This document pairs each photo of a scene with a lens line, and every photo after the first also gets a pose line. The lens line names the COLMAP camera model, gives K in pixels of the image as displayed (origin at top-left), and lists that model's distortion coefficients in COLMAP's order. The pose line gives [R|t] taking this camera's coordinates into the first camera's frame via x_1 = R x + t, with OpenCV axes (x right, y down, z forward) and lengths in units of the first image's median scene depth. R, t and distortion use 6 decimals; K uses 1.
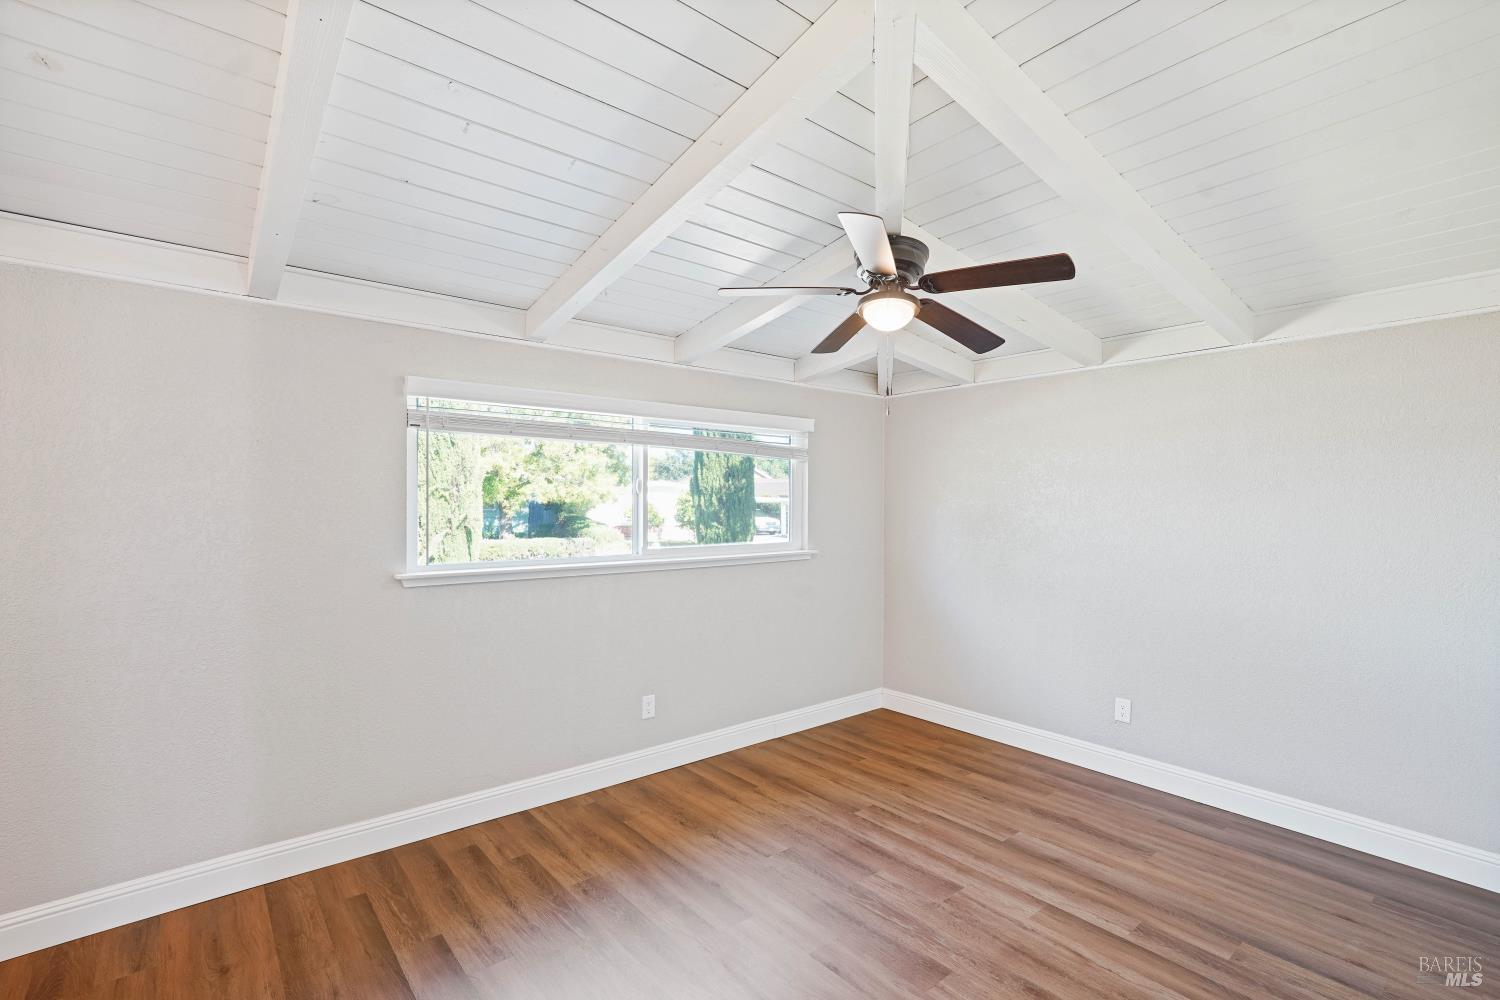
lens RADIAL K [[676.5, 0, 735.0], [0, 676.5, 506.5], [0, 0, 1]] dist [0.002316, 0.001004]
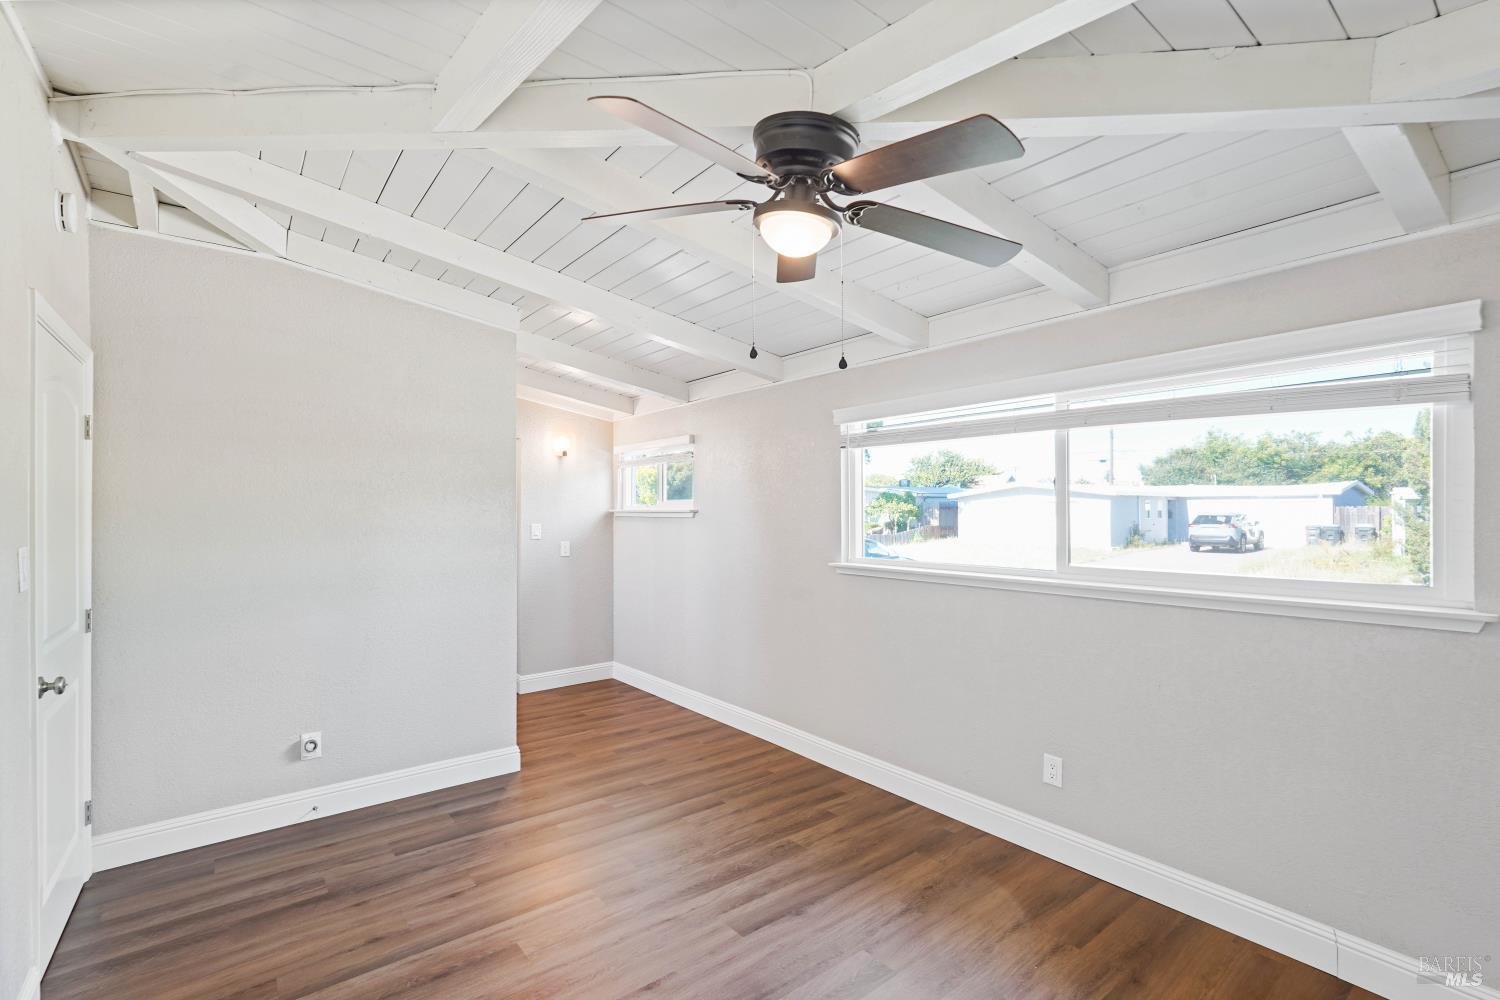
lens RADIAL K [[676.5, 0, 735.0], [0, 676.5, 506.5], [0, 0, 1]] dist [0.002316, 0.001004]
pose [[-0.012495, -0.003087, -0.999917, 0.772621], [0.008448, 0.999959, -0.003192, -0.005876], [0.999886, -0.008487, -0.012468, 0.777256]]
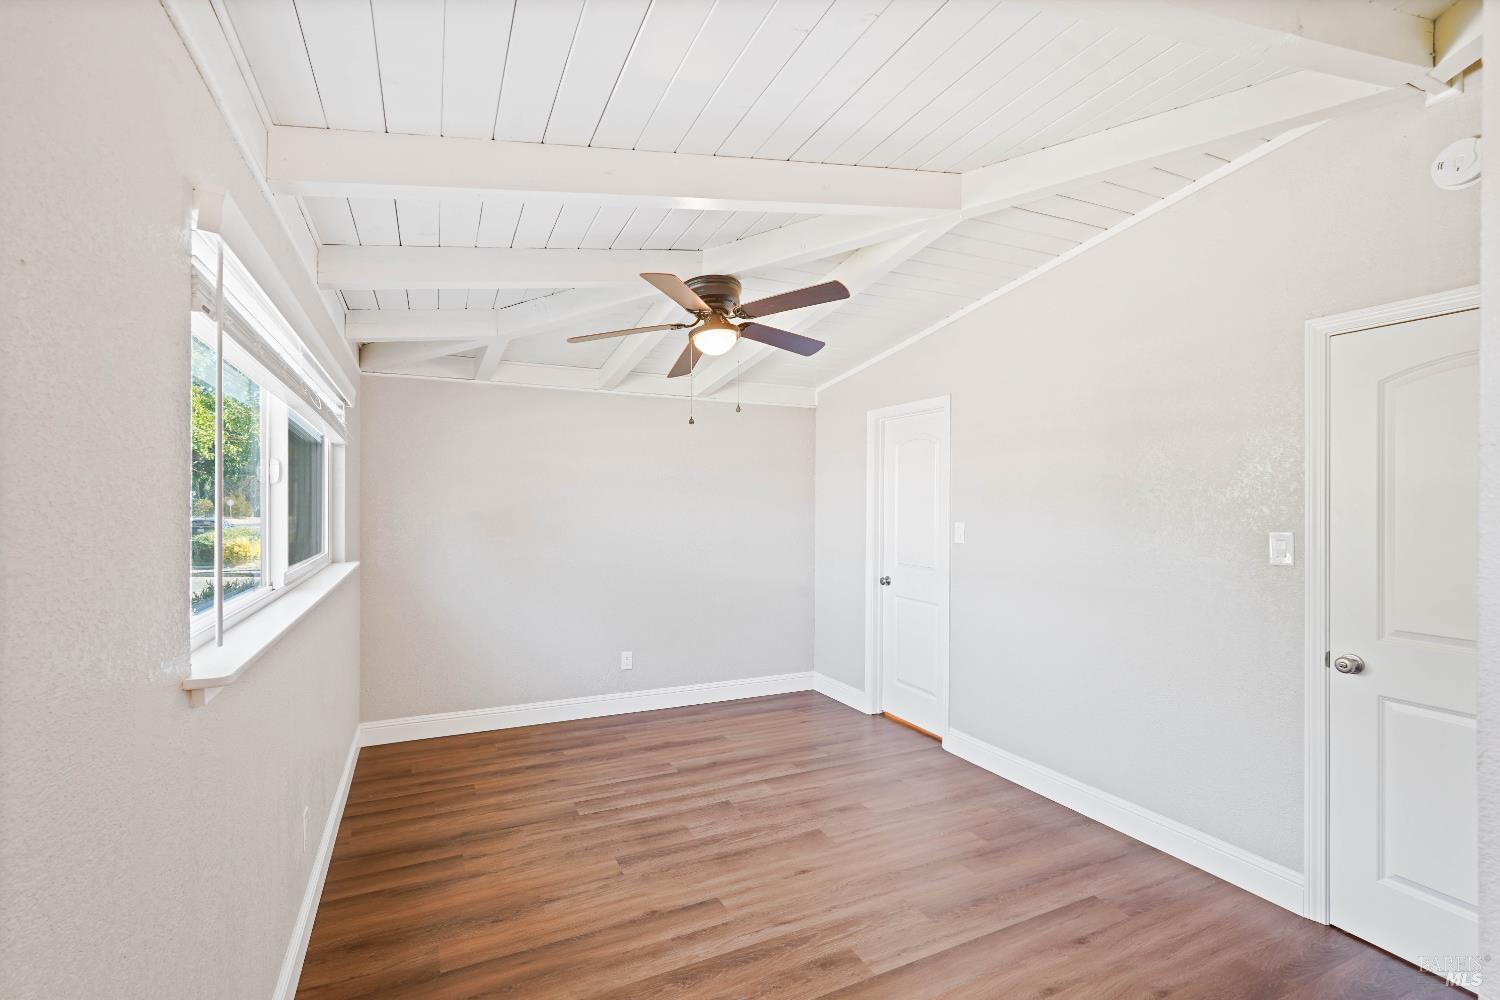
lens RADIAL K [[676.5, 0, 735.0], [0, 676.5, 506.5], [0, 0, 1]] dist [0.002316, 0.001004]
pose [[0.235922, 0.001135, 0.971771, -0.765136], [-0.006002, 0.999982, 0.000289, -0.003523], [-0.971753, -0.005901, 0.235925, 0.562800]]
